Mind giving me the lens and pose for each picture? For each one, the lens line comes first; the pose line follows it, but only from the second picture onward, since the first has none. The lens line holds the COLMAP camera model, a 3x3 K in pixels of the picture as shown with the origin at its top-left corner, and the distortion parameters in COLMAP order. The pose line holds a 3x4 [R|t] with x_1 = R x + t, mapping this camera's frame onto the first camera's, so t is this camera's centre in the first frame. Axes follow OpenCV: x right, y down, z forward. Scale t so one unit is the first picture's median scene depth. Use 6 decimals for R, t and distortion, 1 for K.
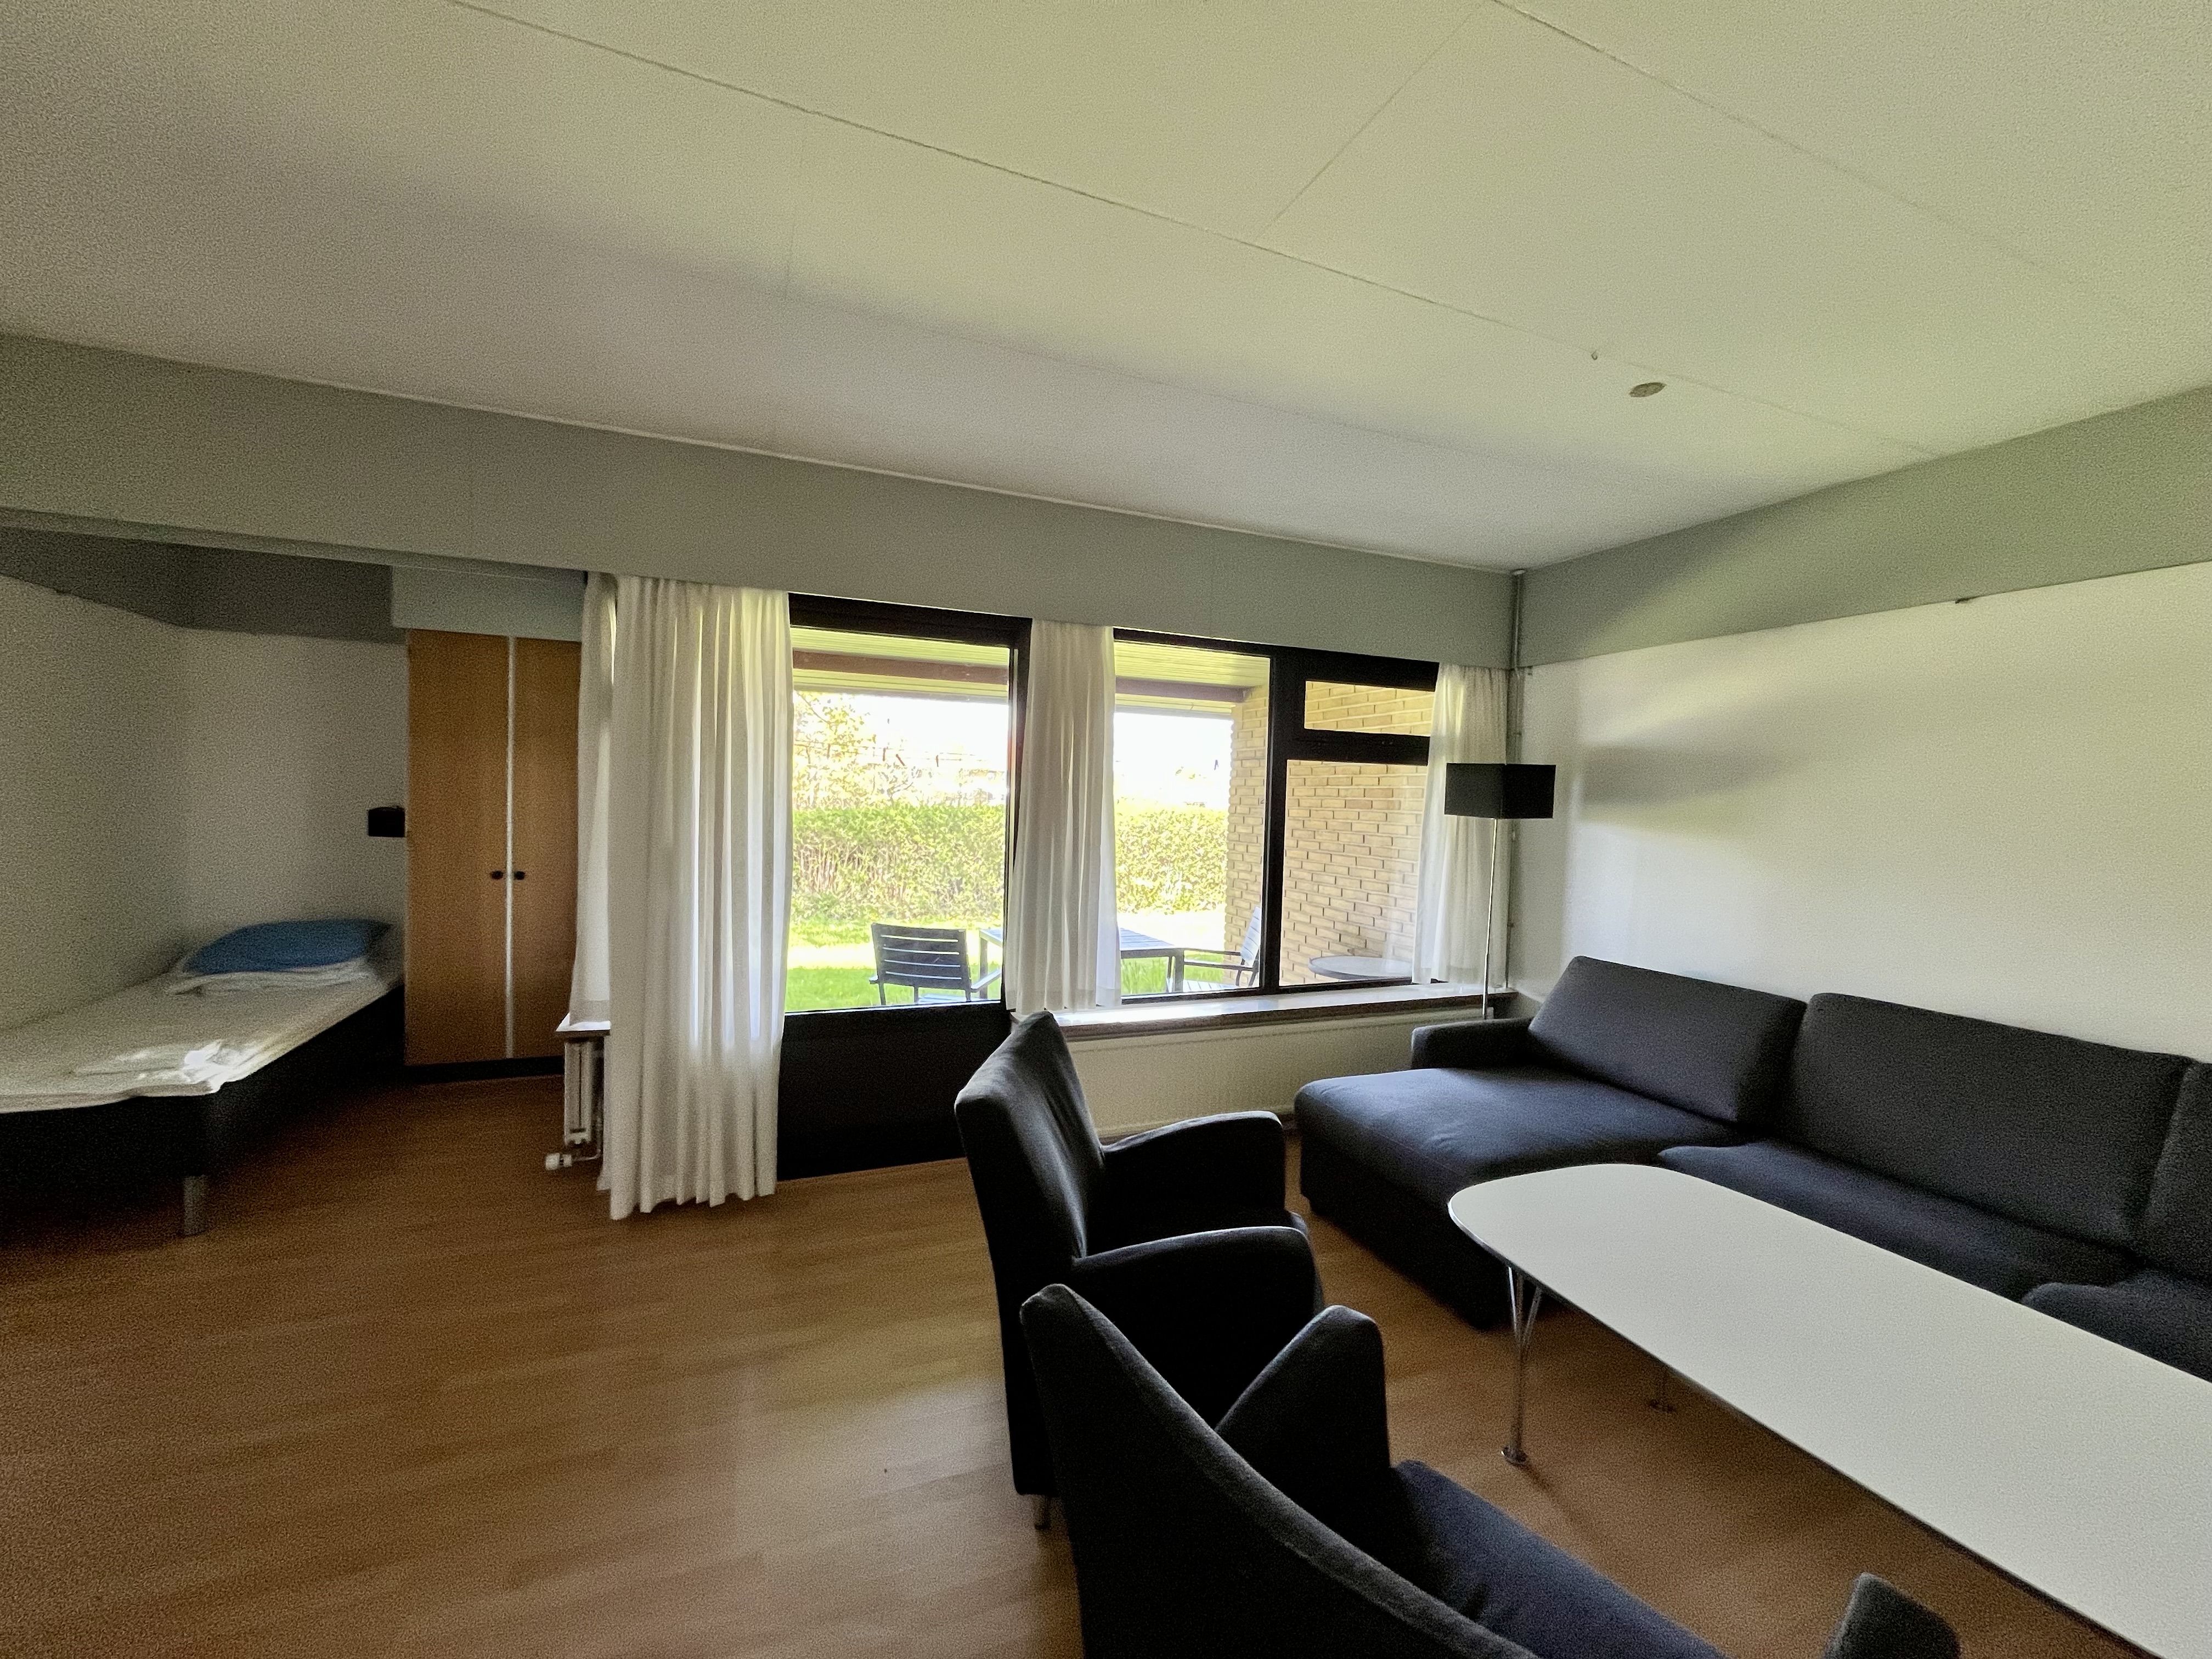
lens RADIAL K [[903.0, 0, 1109.1], [0, 903.0, 841.1], [0, 0, 1]] dist [-0.000244, -0.000053]
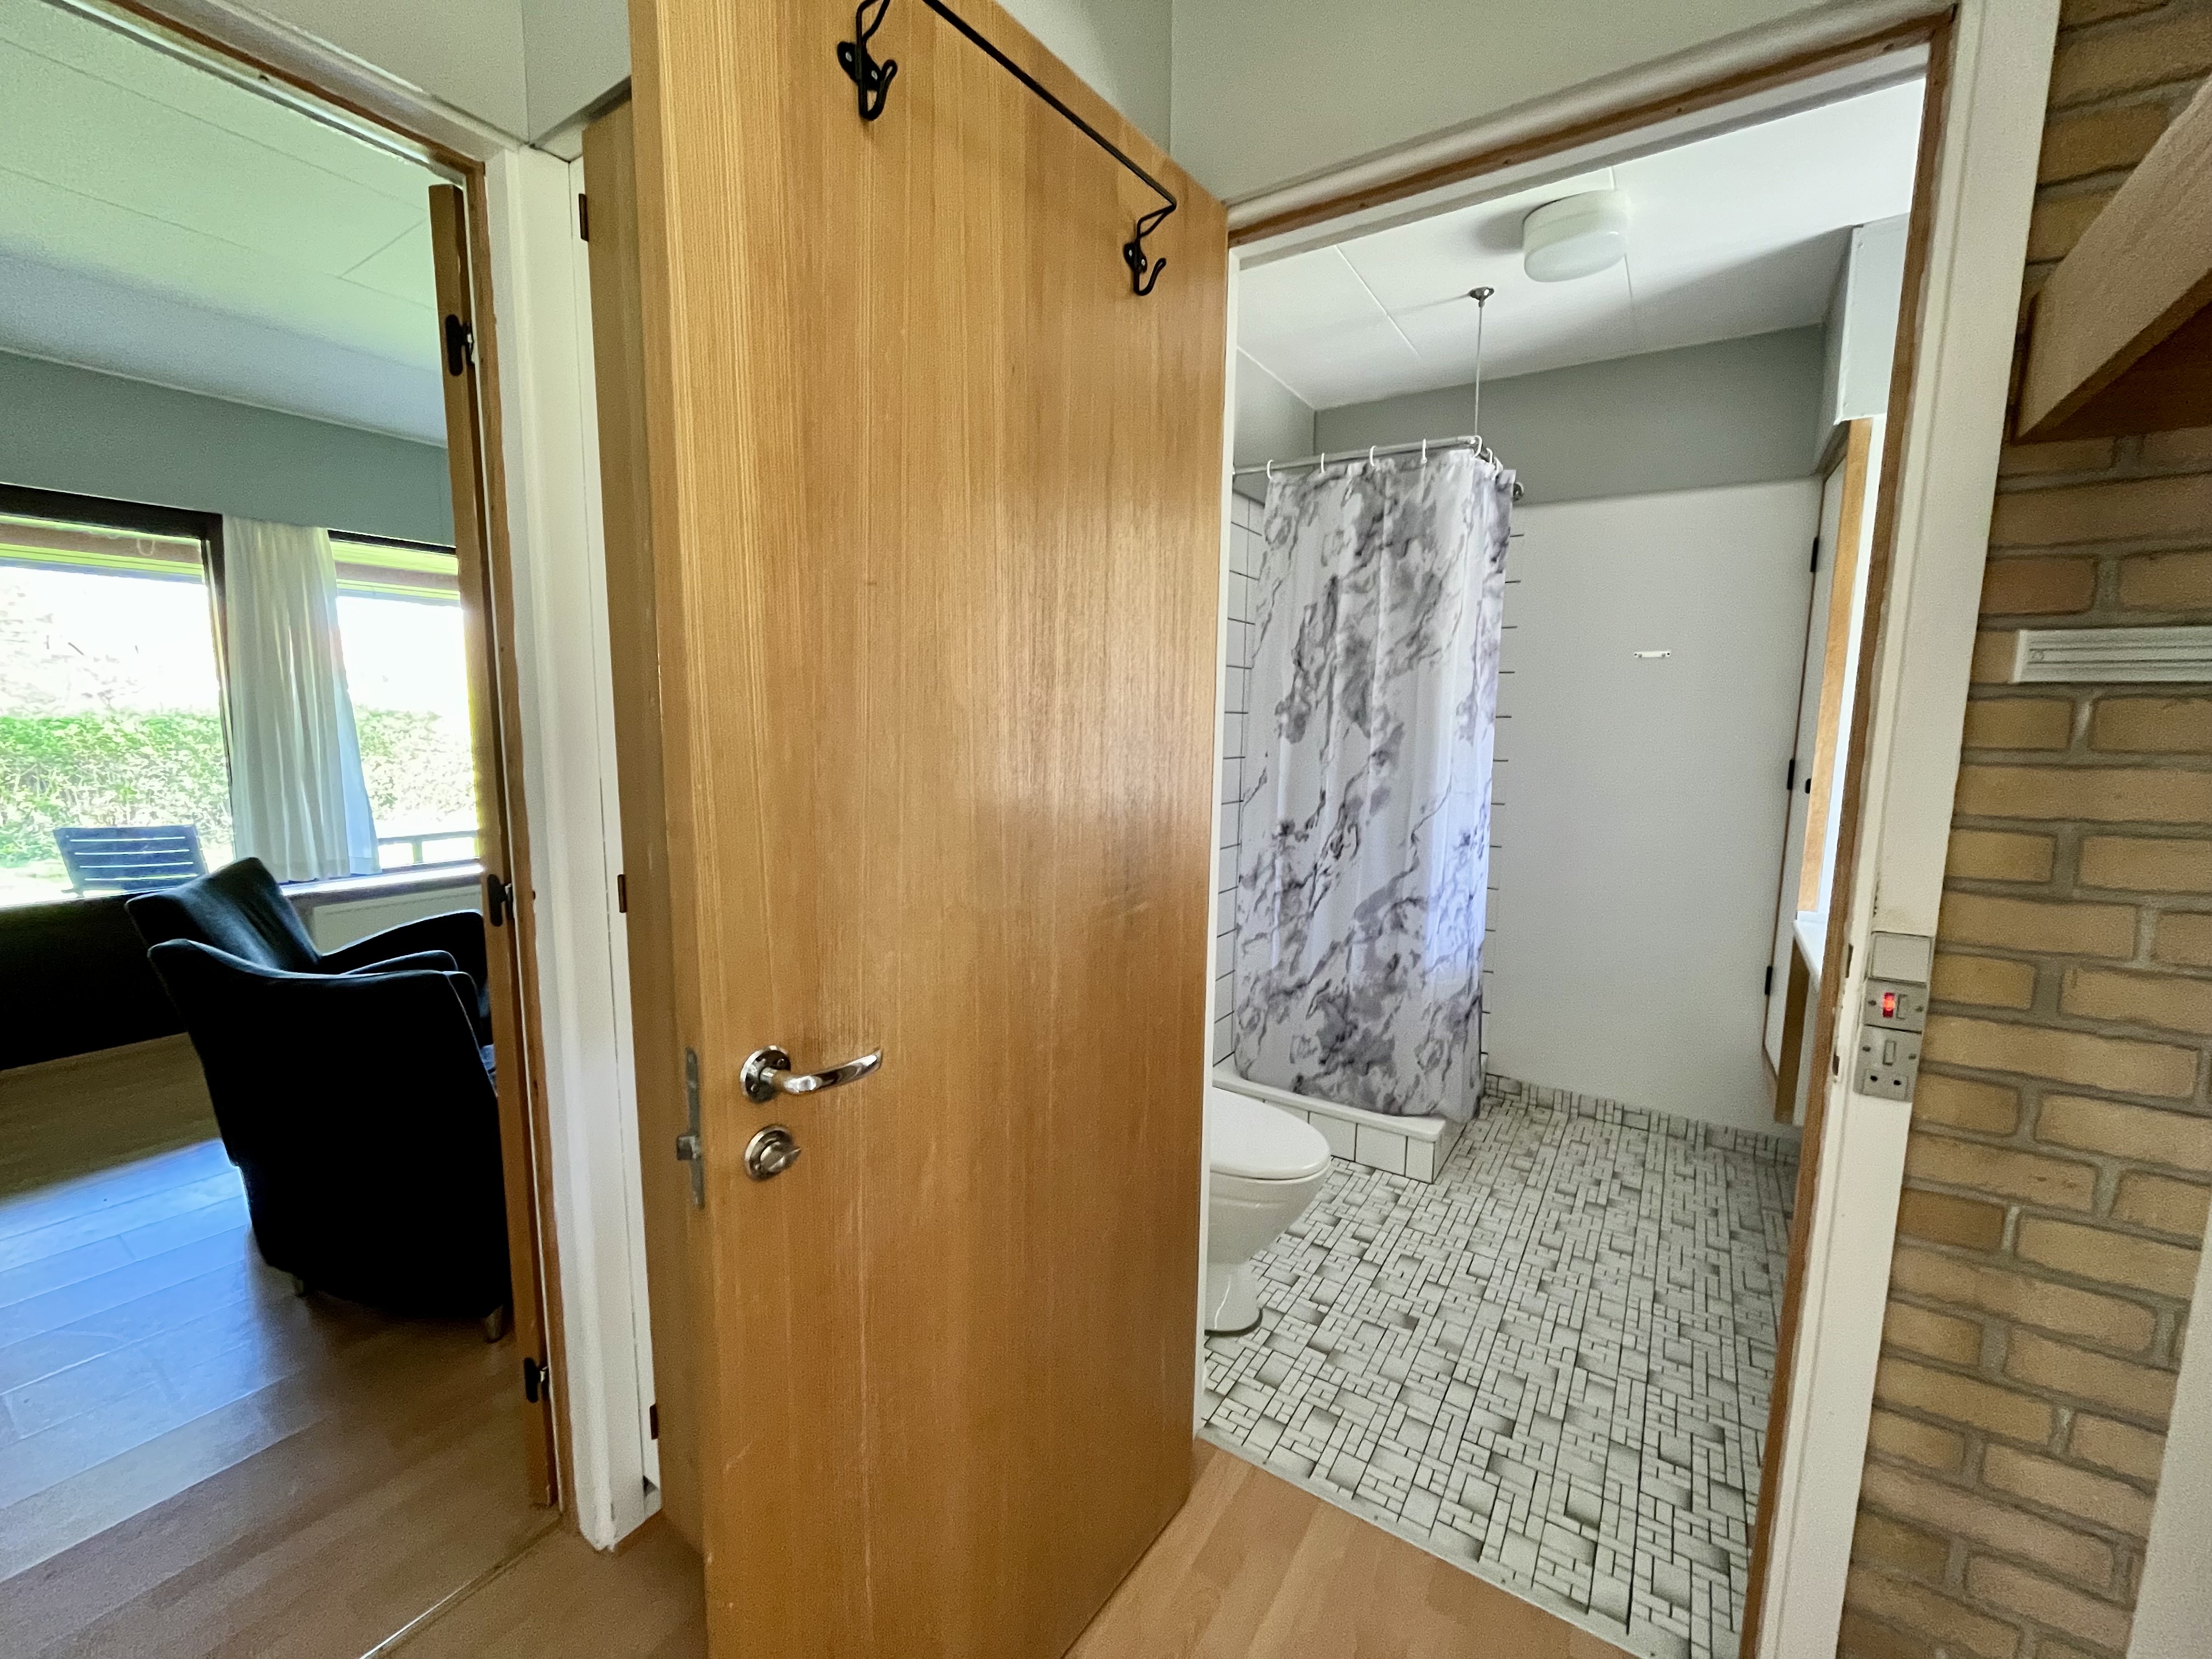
lens RADIAL K [[899.6, 0, 1106.0], [0, 899.6, 824.4], [0, 0, 1]] dist [0.000061, 0.000023]
pose [[0.829506, -0.086230, 0.551800, 0.144424], [0.036612, 0.994280, 0.100337, 0.041822], [-0.557296, -0.063027, 0.827918, -0.418584]]
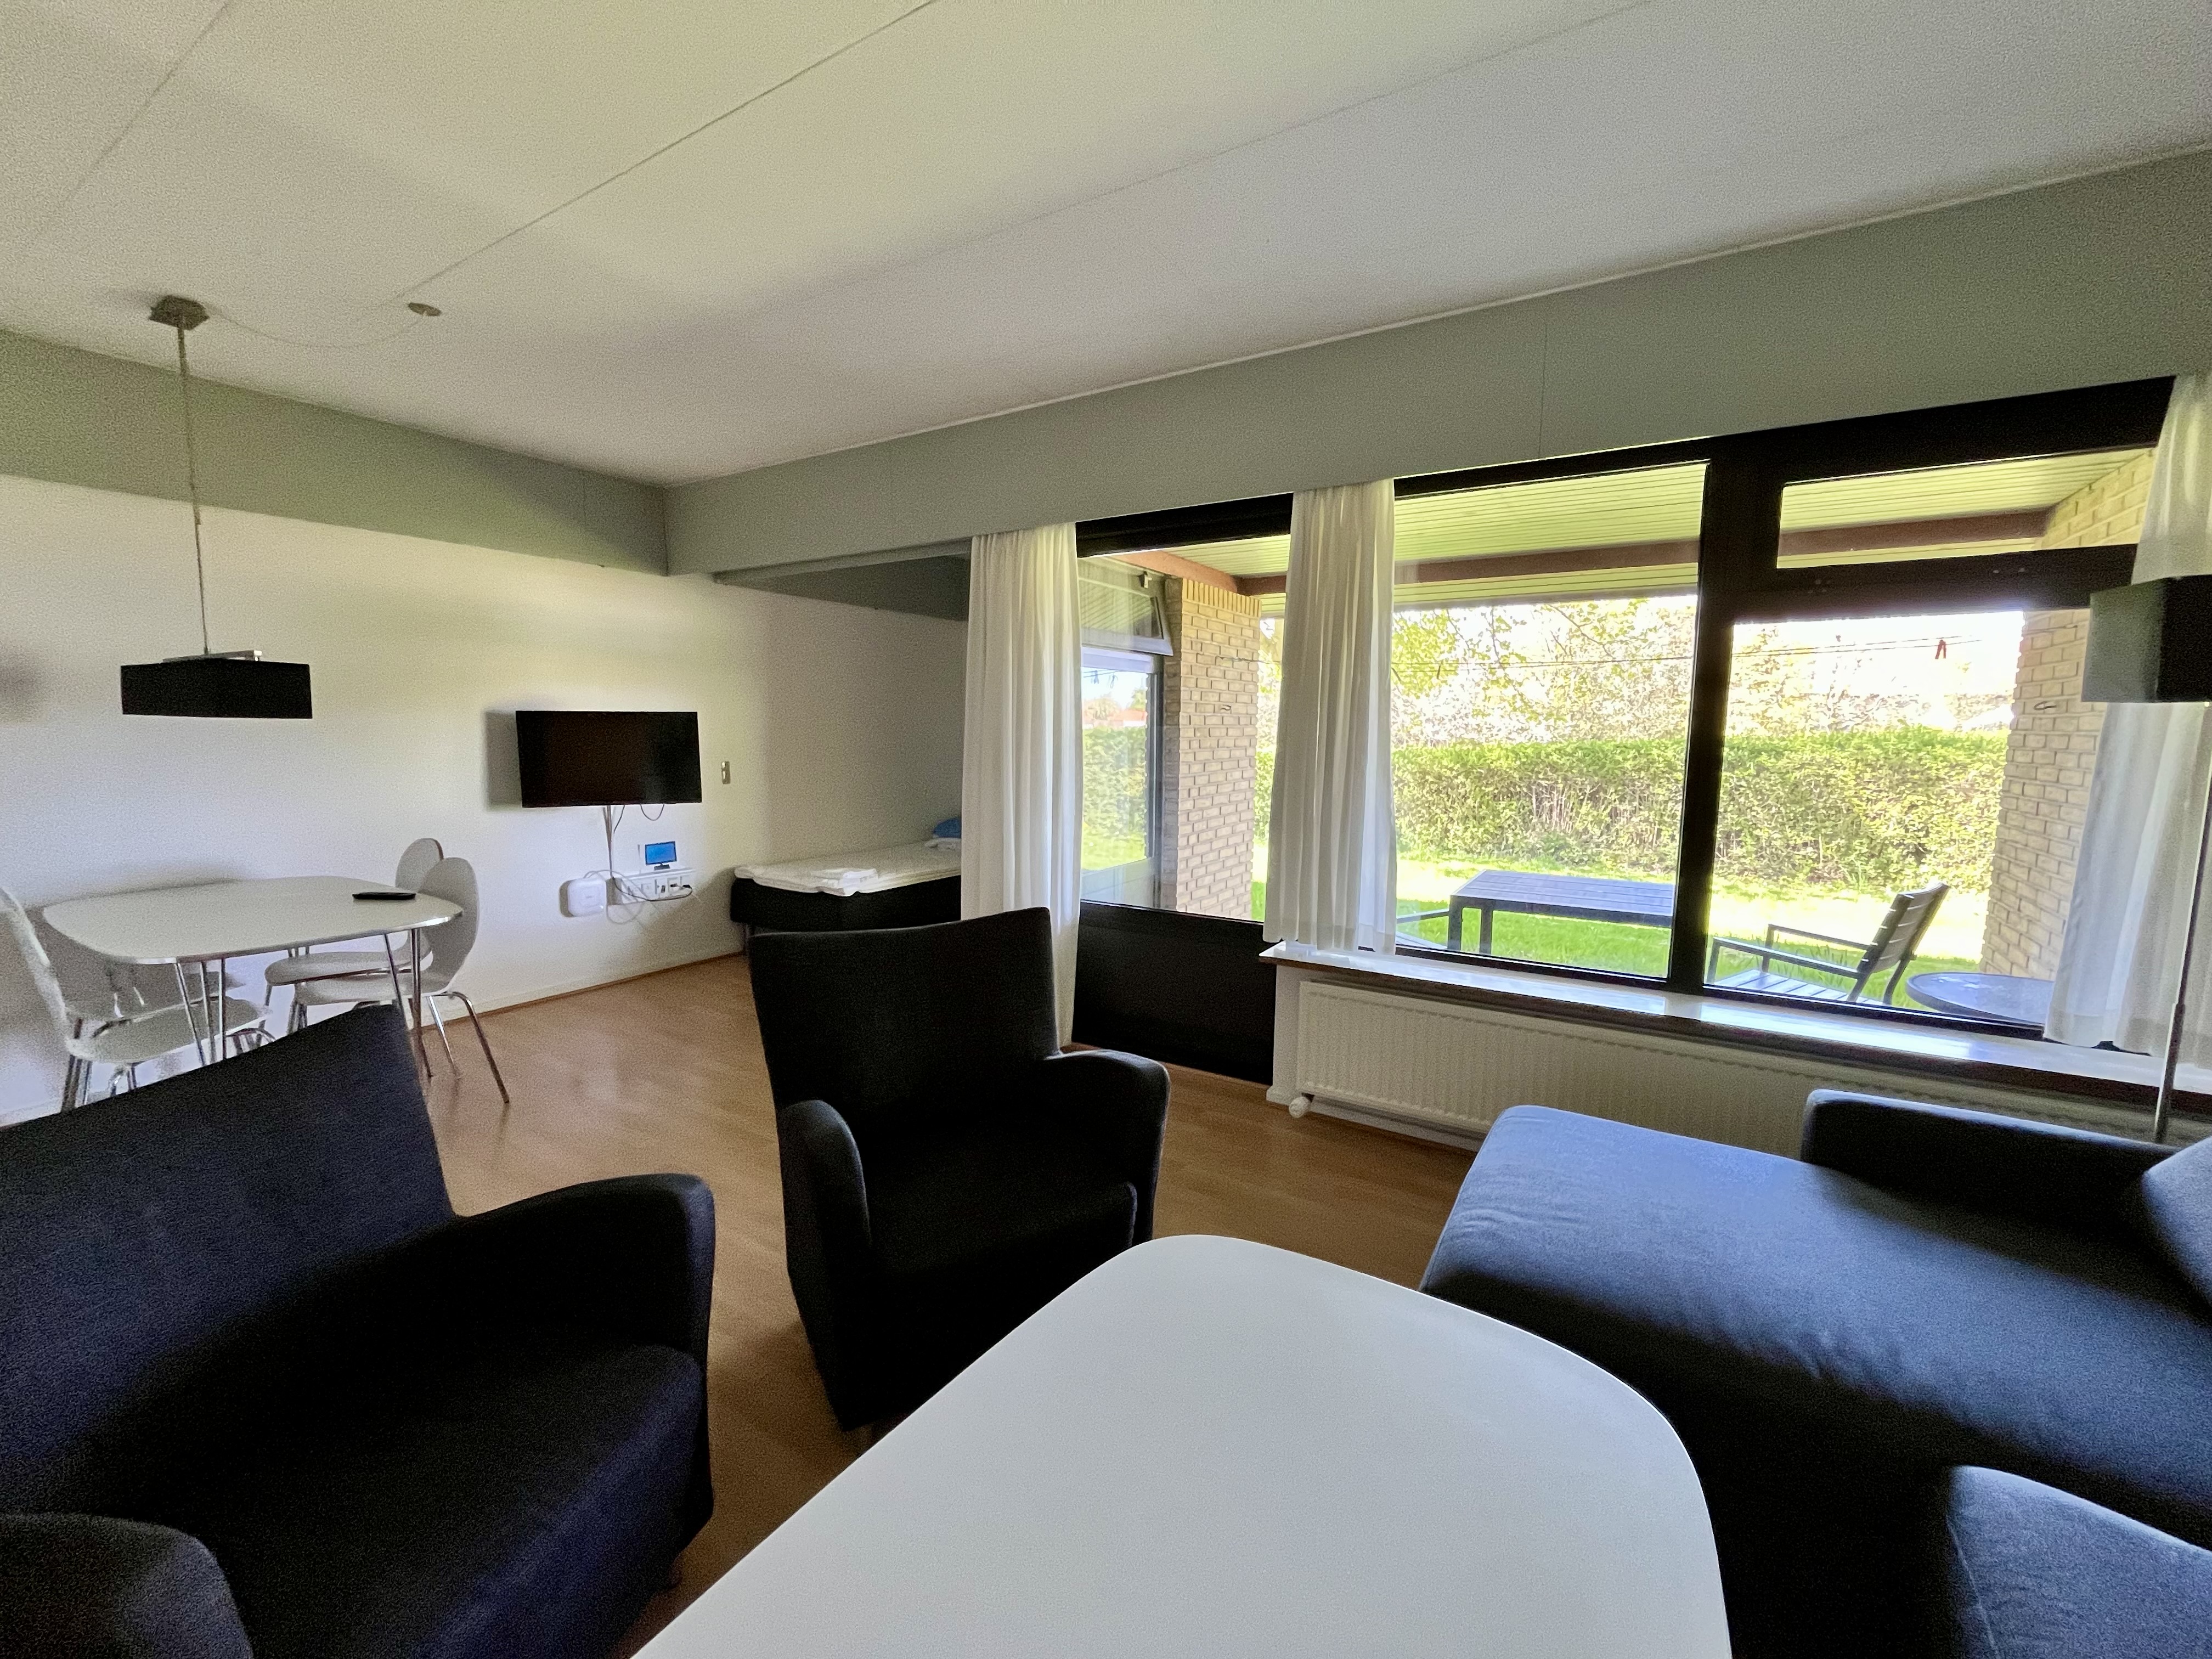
lens RADIAL K [[899.6, 0, 1106.0], [0, 899.6, 824.4], [0, 0, 1]] dist [0.000061, 0.000023]
pose [[0.582721, 0.062963, -0.810230, 0.484334], [-0.027273, 0.997948, 0.057936, 0.024963], [0.812215, -0.011663, 0.583242, 0.309720]]
